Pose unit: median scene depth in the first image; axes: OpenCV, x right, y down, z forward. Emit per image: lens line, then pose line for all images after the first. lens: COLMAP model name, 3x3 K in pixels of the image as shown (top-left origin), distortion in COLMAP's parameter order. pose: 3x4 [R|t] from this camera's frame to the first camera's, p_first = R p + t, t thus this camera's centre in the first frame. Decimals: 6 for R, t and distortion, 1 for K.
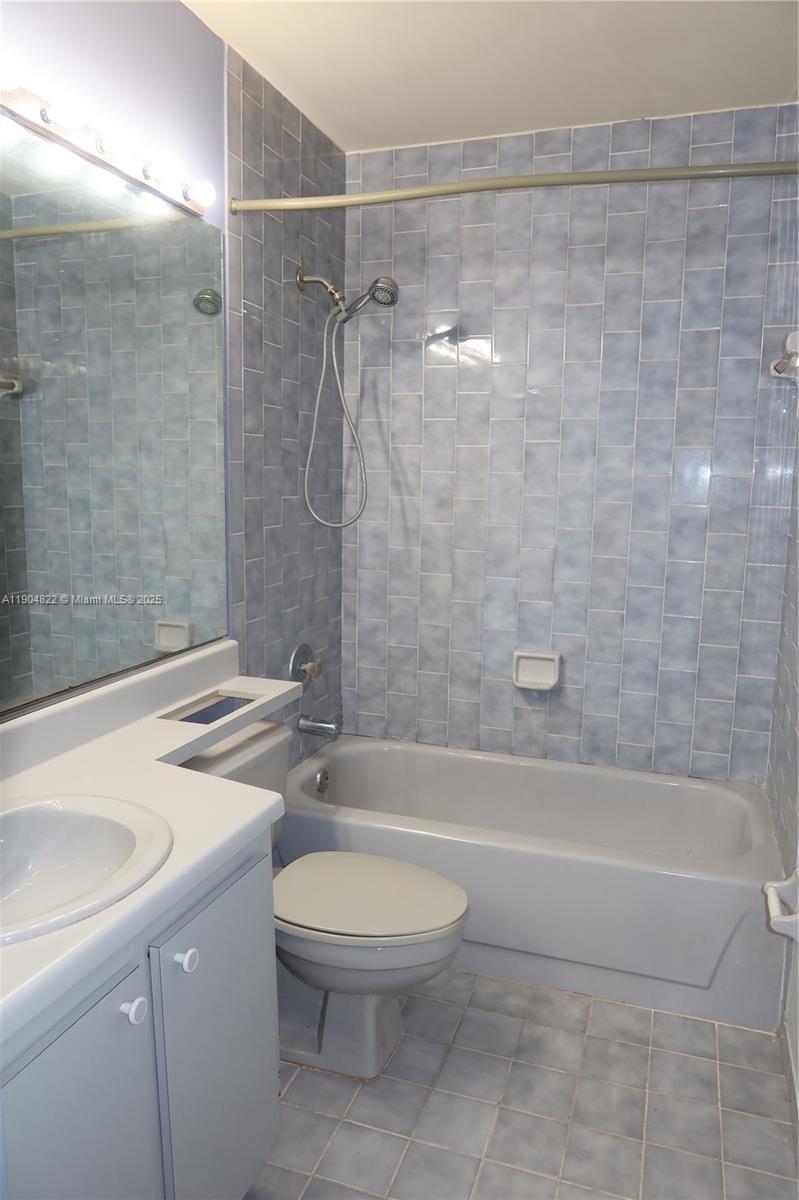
lens RADIAL K [[835.4, 0, 396.7], [0, 835.4, 598.0], [0, 0, 1]] dist [-0.013674, 0.000364]
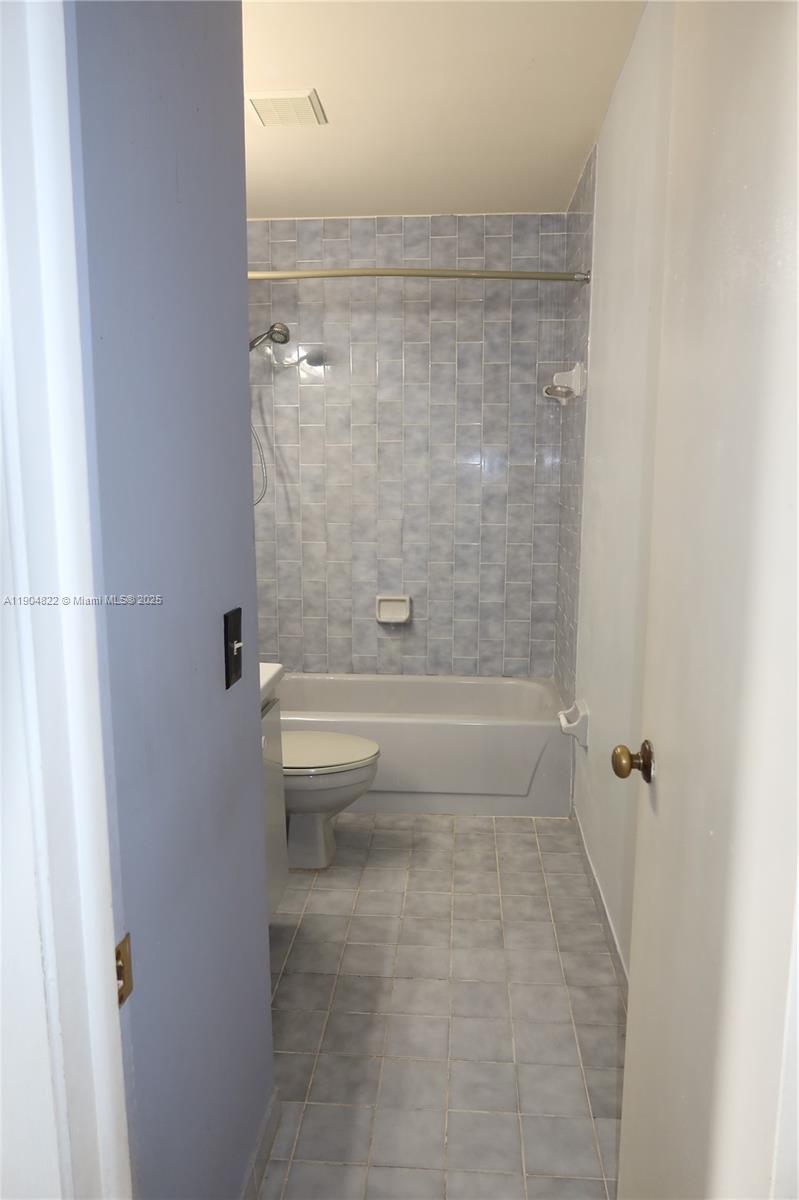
lens RADIAL K [[835.4, 0, 396.7], [0, 835.4, 598.0], [0, 0, 1]] dist [-0.013674, 0.000364]
pose [[0.967965, -0.054160, 0.245174, -0.170325], [0.051642, 0.998526, 0.016694, 0.048621], [-0.245716, -0.003498, 0.969335, -0.343284]]
